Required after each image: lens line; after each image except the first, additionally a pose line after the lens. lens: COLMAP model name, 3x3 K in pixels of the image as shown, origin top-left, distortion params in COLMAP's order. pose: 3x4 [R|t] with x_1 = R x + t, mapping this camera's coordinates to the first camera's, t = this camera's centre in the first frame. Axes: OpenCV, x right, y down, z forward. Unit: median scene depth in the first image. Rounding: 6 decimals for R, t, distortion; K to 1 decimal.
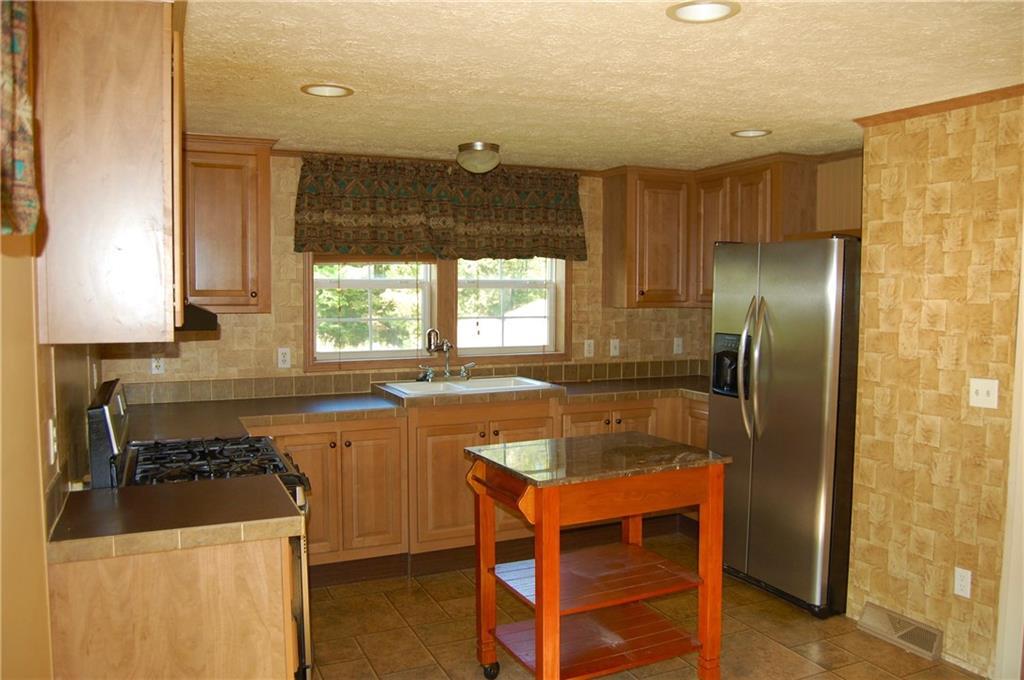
lens RADIAL K [[798.9, 0, 515.5], [0, 798.9, 345.0], [0, 0, 1]] dist [-0.086582, -0.000837]
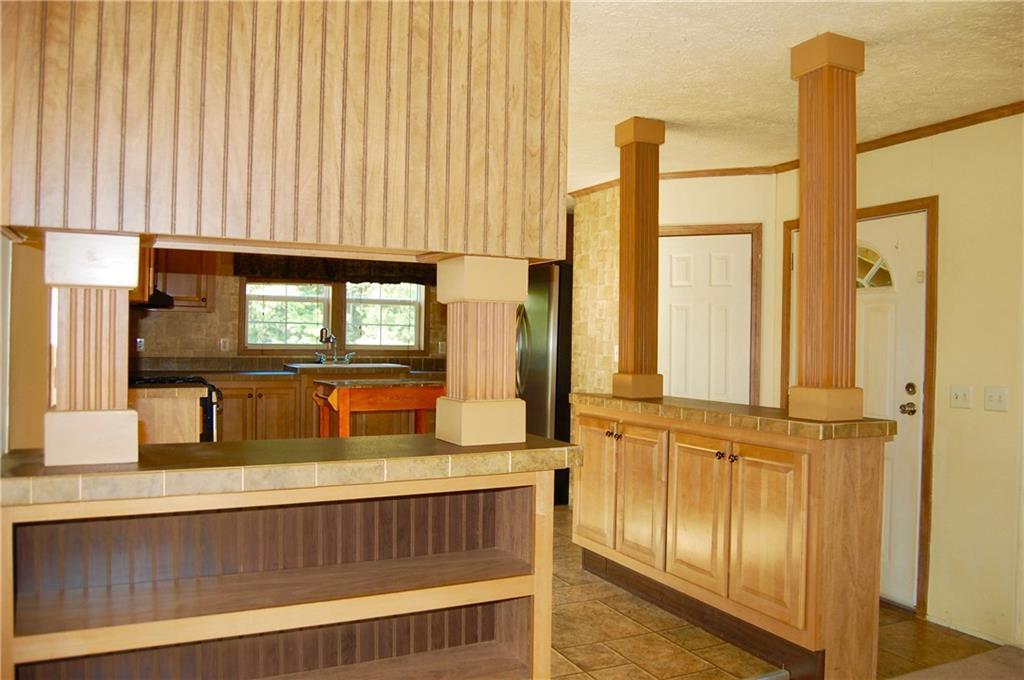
lens RADIAL K [[798.9, 0, 513.4], [0, 798.9, 340.0], [0, 0, 1]] dist [-0.086582, -0.000837]
pose [[0.999830, 0.012323, 0.013695, 0.235885], [-0.011274, 0.997181, -0.074183, 0.112109], [-0.014571, 0.074016, 0.997151, -0.503927]]
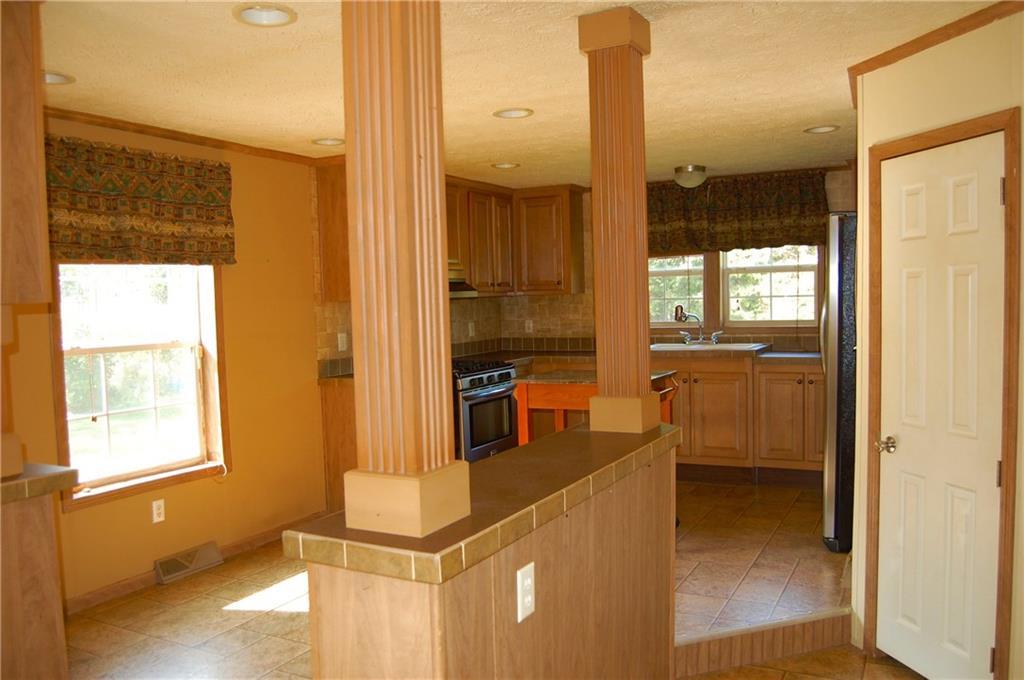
lens RADIAL K [[798.9, 0, 518.7], [0, 798.9, 343.3], [0, 0, 1]] dist [-0.086582, -0.000837]
pose [[0.617067, 0.024814, -0.786519, 0.807678], [-0.026377, 0.999593, 0.010842, 0.039232], [0.786468, 0.014055, 0.617471, -0.053938]]
